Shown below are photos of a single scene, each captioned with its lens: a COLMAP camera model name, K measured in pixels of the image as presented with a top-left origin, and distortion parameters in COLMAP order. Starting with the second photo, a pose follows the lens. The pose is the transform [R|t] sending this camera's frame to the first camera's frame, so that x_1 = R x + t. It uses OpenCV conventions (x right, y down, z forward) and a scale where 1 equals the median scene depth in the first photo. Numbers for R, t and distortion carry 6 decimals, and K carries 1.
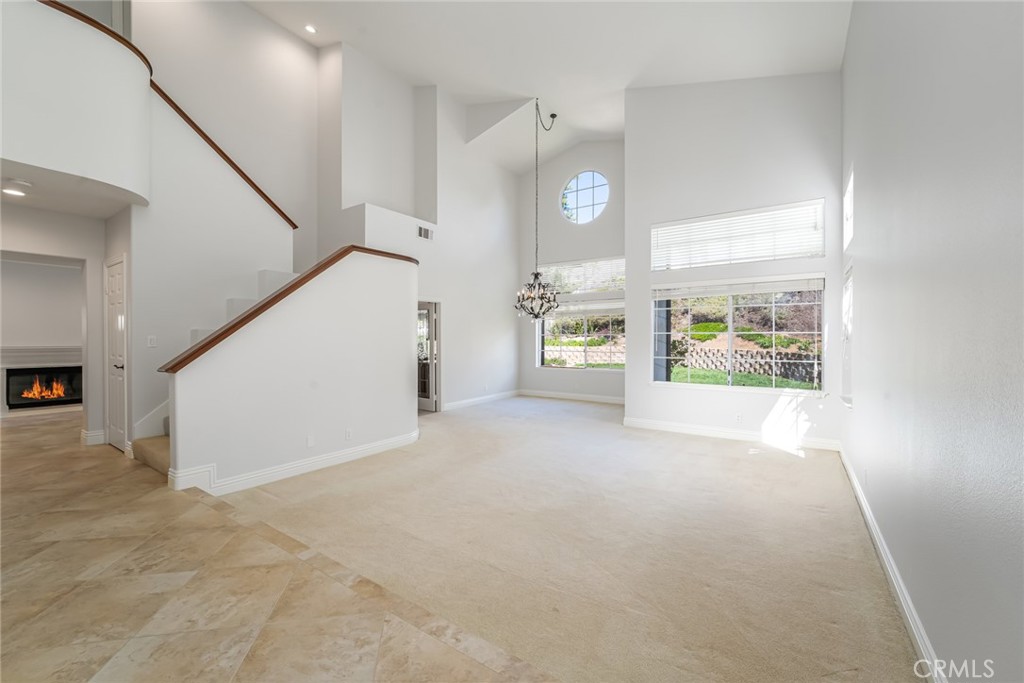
lens RADIAL K [[404.1, 0, 512.0], [0, 404.1, 341.5], [0, 0, 1]] dist [-0.024740, 0.000051]
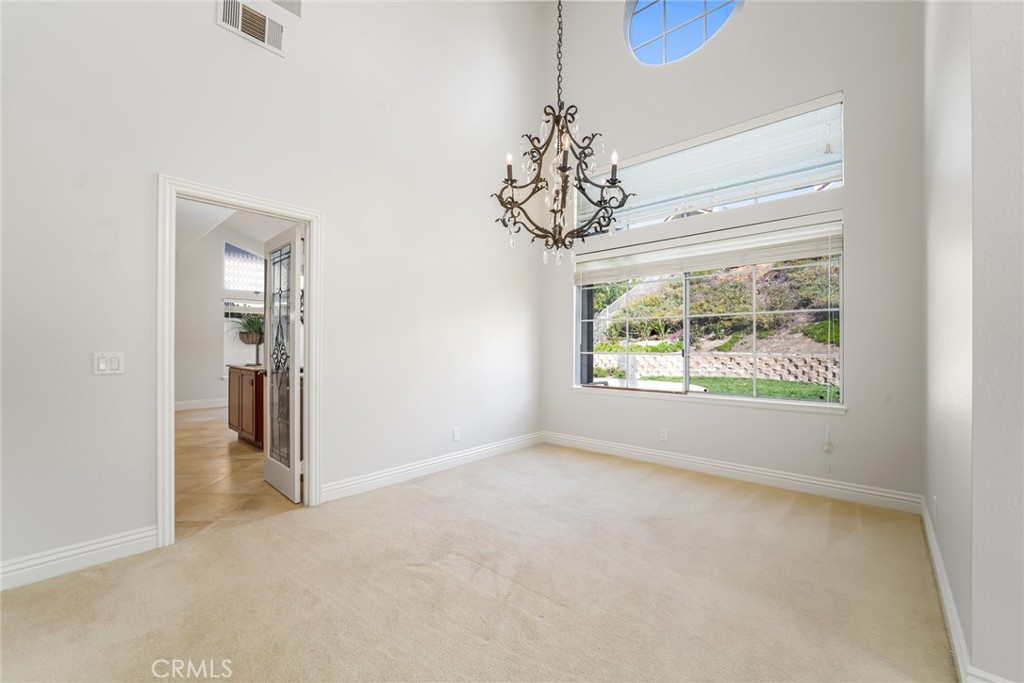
lens RADIAL K [[419.6, 0, 507.3], [0, 419.6, 345.0], [0, 0, 1]] dist [-0.001145, 0.000009]
pose [[0.990552, 0.001060, -0.137133, 0.030221], [-0.002778, 0.999920, -0.012331, 0.012348], [0.137109, 0.012596, 0.990476, 0.302453]]
